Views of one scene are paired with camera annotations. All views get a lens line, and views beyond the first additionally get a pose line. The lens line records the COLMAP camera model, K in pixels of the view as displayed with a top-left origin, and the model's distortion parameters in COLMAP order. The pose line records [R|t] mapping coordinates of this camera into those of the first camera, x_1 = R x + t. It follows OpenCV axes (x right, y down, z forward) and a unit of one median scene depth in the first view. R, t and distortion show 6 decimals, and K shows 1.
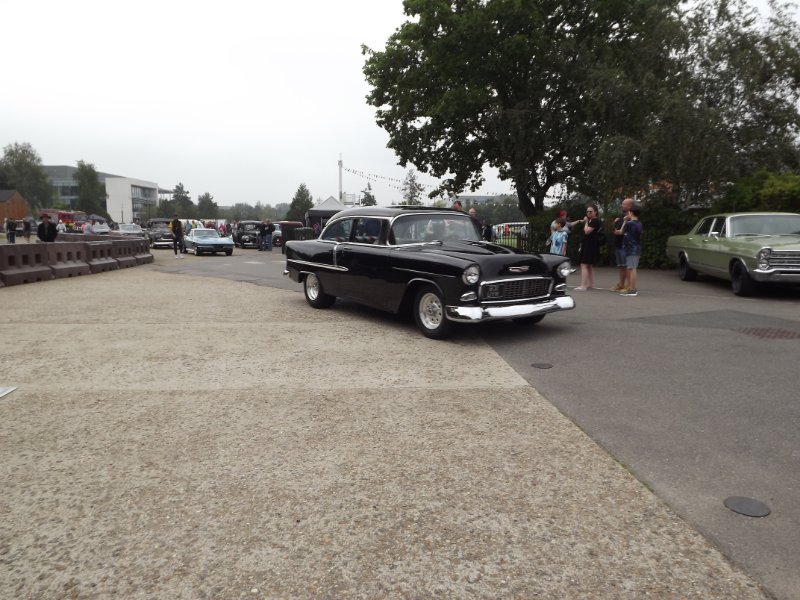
lens RADIAL K [[582.1, 0, 422.4], [0, 582.1, 299.3], [0, 0, 1]] dist [-0.072790, 0.025903]
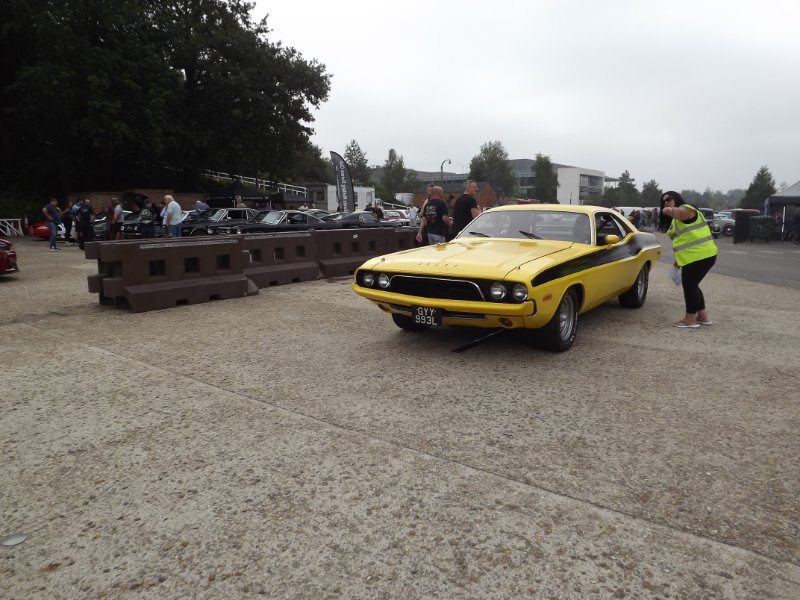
lens RADIAL K [[582.7, 0, 397.2], [0, 582.7, 296.3], [0, 0, 1]] dist [-0.055244, 0.004834]
pose [[0.722676, 0.093754, -0.684798, 0.022878], [-0.083119, 0.995356, 0.048555, 0.031315], [0.686170, 0.021831, 0.727113, -0.191360]]
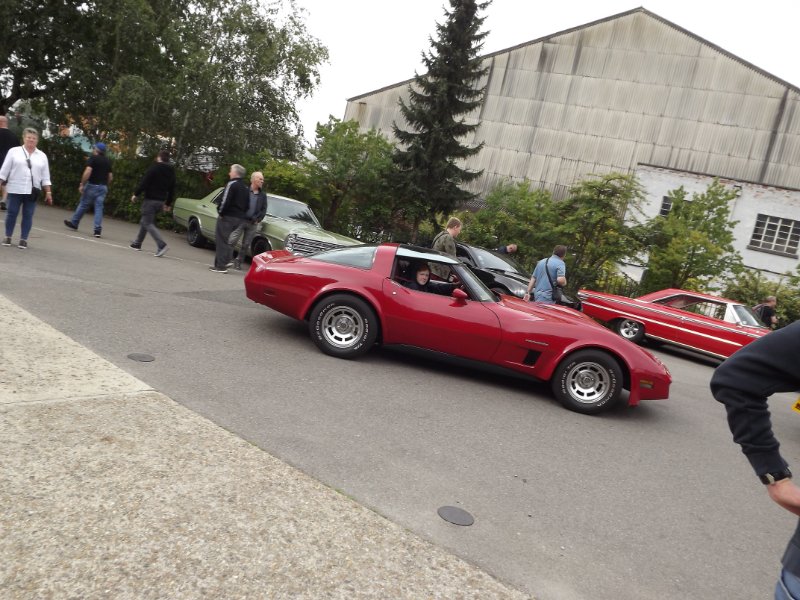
lens RADIAL K [[582.1, 0, 422.4], [0, 582.1, 299.3], [0, 0, 1]] dist [-0.072790, 0.025903]
pose [[0.617930, 0.063218, 0.783688, -0.192863], [-0.126356, 0.991791, 0.019626, -0.033755], [-0.776013, -0.111151, 0.620845, 0.207193]]
